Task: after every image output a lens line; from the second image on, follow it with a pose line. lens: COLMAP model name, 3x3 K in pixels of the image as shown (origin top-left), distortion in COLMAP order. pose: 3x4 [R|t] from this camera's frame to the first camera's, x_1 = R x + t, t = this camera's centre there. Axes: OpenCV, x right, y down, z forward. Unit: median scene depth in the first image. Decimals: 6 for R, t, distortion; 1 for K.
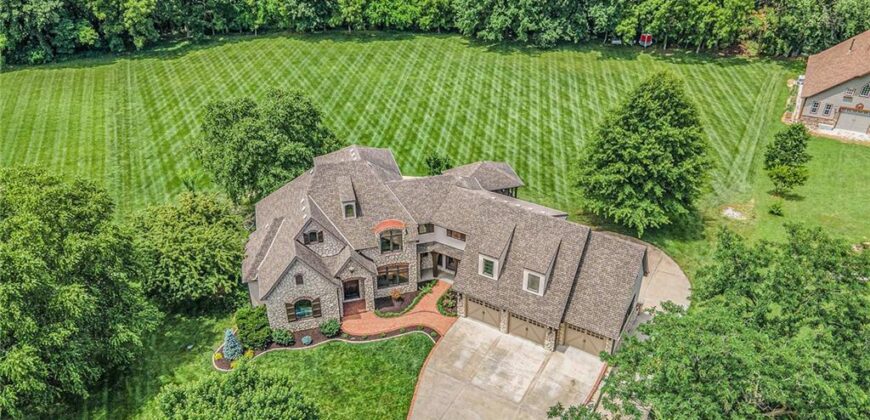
lens RADIAL K [[628.8, 0, 435.0], [0, 628.8, 210.0], [0, 0, 1]] dist [0.033598, 0.005186]
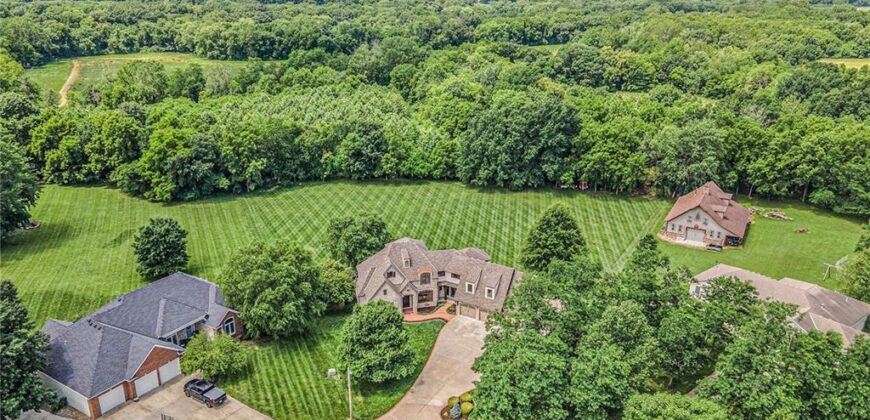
lens RADIAL K [[628.8, 0, 435.0], [0, 628.8, 210.0], [0, 0, 1]] dist [0.033598, 0.005186]
pose [[0.999969, 0.001992, -0.007588, -0.017432], [-0.003566, 0.976934, -0.213514, 0.234291], [0.006988, 0.213534, 0.976911, -0.968767]]
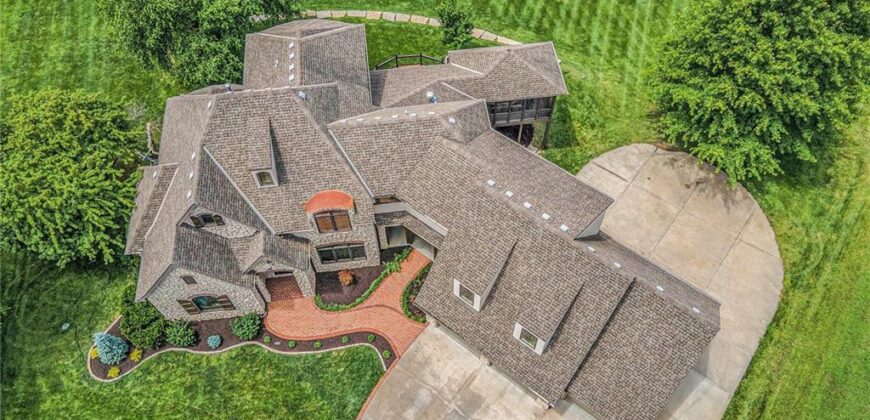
lens RADIAL K [[628.8, 0, 435.0], [0, 628.8, 210.0], [0, 0, 1]] dist [0.033598, 0.005186]
pose [[0.989959, 0.111651, -0.086697, 0.078174], [-0.064083, 0.901137, 0.428773, -0.210692], [0.125998, -0.418911, 0.899243, 0.349919]]
